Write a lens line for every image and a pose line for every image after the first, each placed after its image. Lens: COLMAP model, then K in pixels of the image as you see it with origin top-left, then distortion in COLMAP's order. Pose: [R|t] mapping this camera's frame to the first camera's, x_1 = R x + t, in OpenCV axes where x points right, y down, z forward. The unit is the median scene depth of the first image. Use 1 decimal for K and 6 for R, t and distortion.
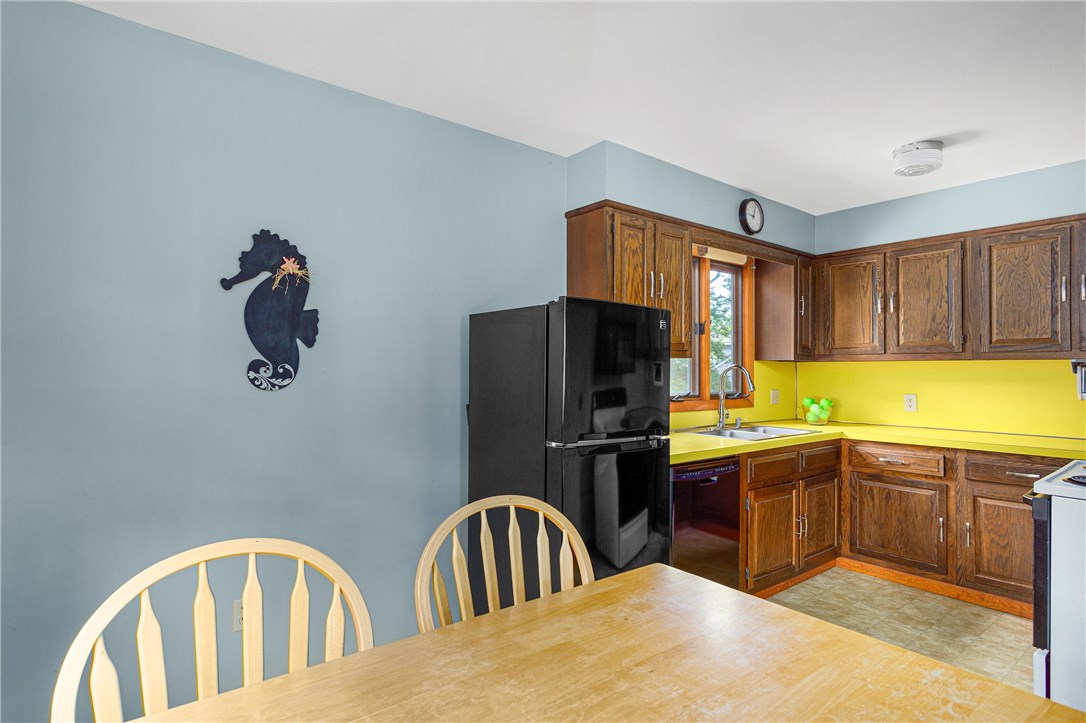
lens RADIAL K [[578.9, 0, 534.1], [0, 578.9, 362.9], [0, 0, 1]] dist [-0.003693, 0.003633]
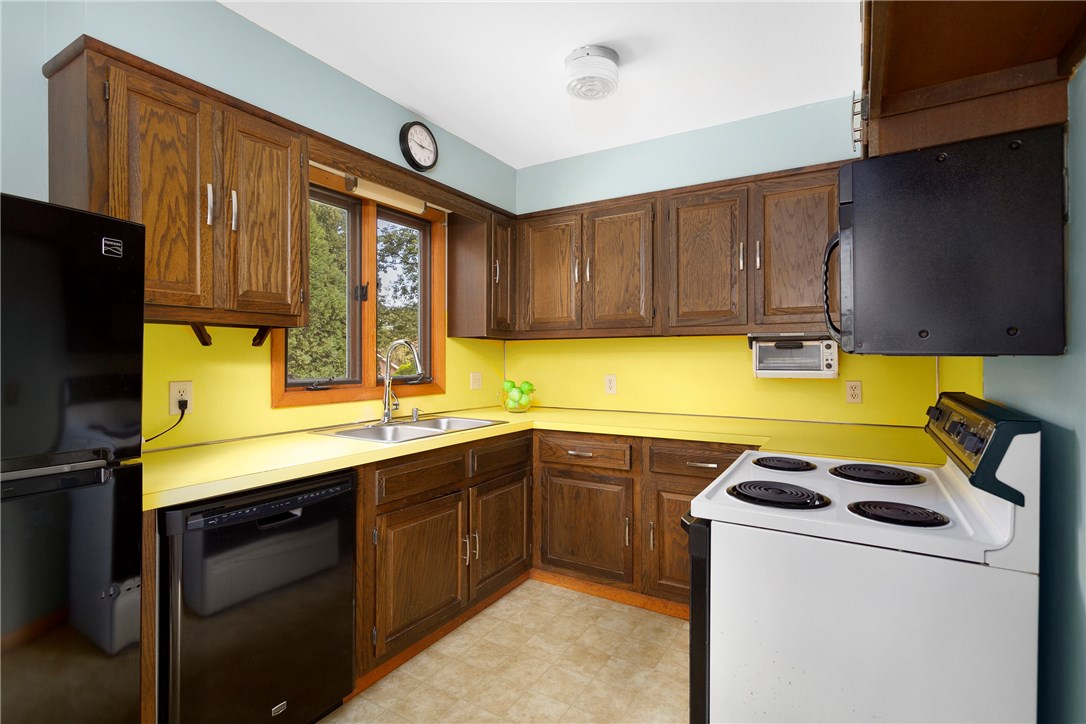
lens RADIAL K [[527.1, 0, 548.3], [0, 527.1, 358.6], [0, 0, 1]] dist [-0.000602, 0.002914]
pose [[0.933382, -0.005360, 0.358845, 0.305450], [0.000465, 0.999906, 0.013726, 0.020049], [-0.358885, -0.012645, 0.933296, 0.304883]]
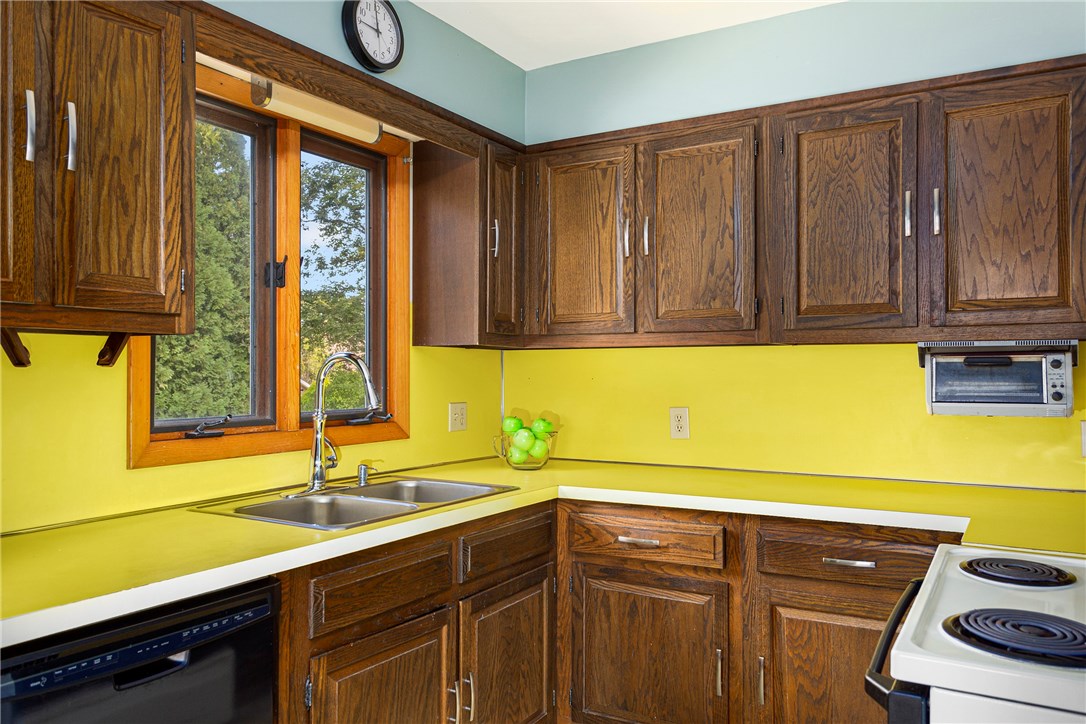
lens RADIAL K [[826.9, 0, 547.0], [0, 826.9, 363.7], [0, 0, 1]] dist [0.009357, 0.002445]
pose [[0.931275, -0.002399, 0.364309, 0.283737], [0.000242, 0.999982, 0.005967, 0.008816], [-0.364317, -0.005469, 0.931259, 0.358742]]
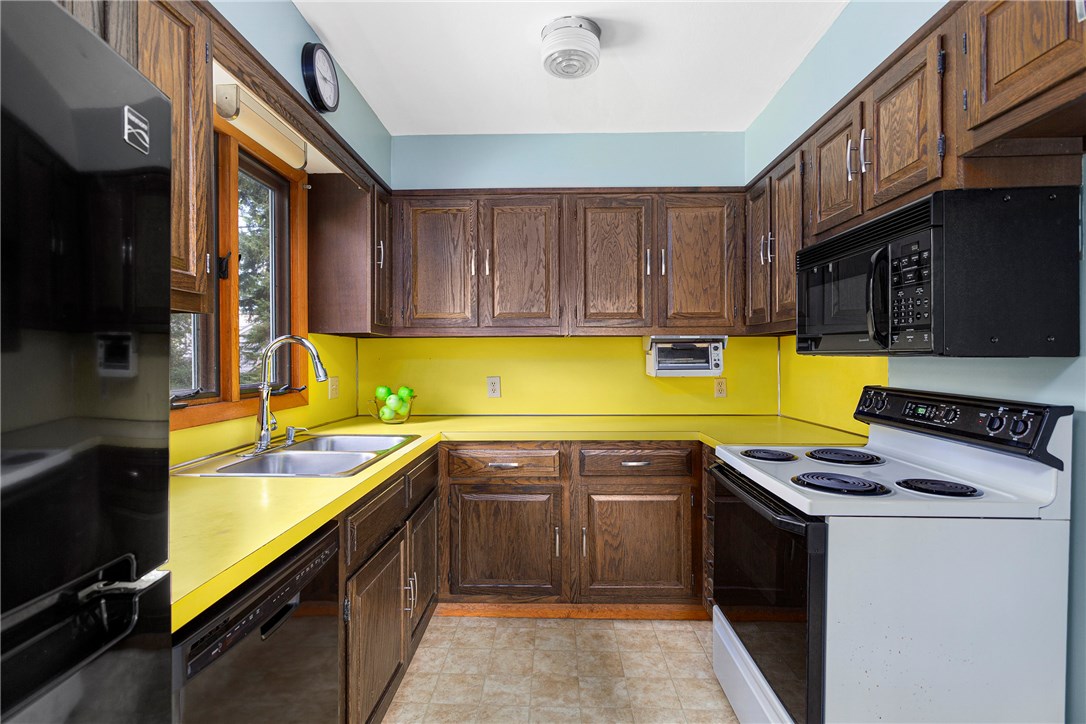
lens RADIAL K [[527.1, 0, 542.1], [0, 527.1, 360.4], [0, 0, 1]] dist [-0.000602, 0.002914]
pose [[0.635832, -0.010014, 0.771763, 0.115521], [-0.003830, 0.999863, 0.016129, 0.020058], [-0.771818, -0.013211, 0.635706, 0.529743]]
